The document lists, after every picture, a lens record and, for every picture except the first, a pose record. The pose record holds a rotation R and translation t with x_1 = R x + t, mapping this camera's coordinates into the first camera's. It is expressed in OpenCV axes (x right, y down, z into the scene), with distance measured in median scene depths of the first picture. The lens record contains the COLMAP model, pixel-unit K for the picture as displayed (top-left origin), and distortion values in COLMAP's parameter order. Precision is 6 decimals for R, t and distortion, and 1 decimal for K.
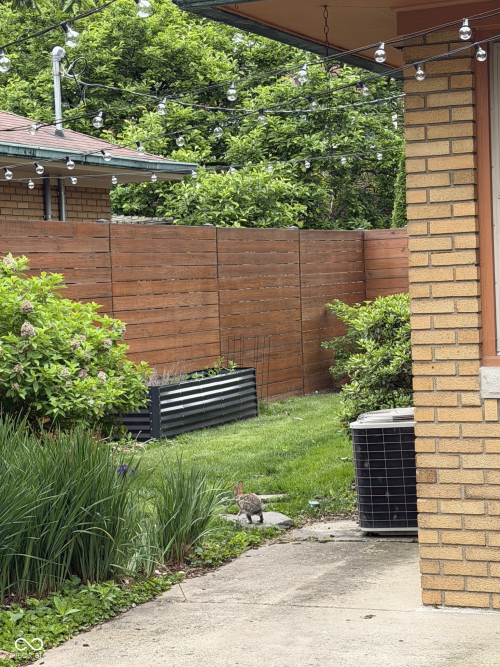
lens RADIAL K [[1496.8, 0, 250.0], [0, 1496.8, 333.5], [0, 0, 1]] dist [0.018123, 0.037619]
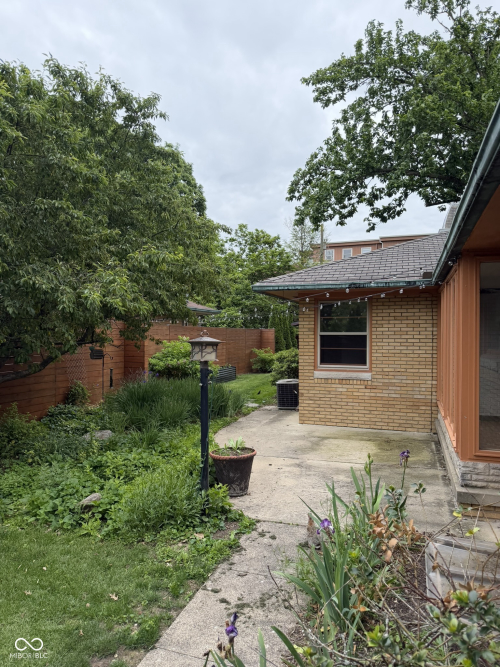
lens RADIAL K [[465.3, 0, 250.0], [0, 465.3, 333.5], [0, 0, 1]] dist [0.026188, -0.001037]
pose [[0.995034, 0.042113, 0.090193, -0.130468], [-0.038322, 0.998324, -0.043364, -0.017130], [-0.091868, 0.039693, 0.994980, -0.300067]]
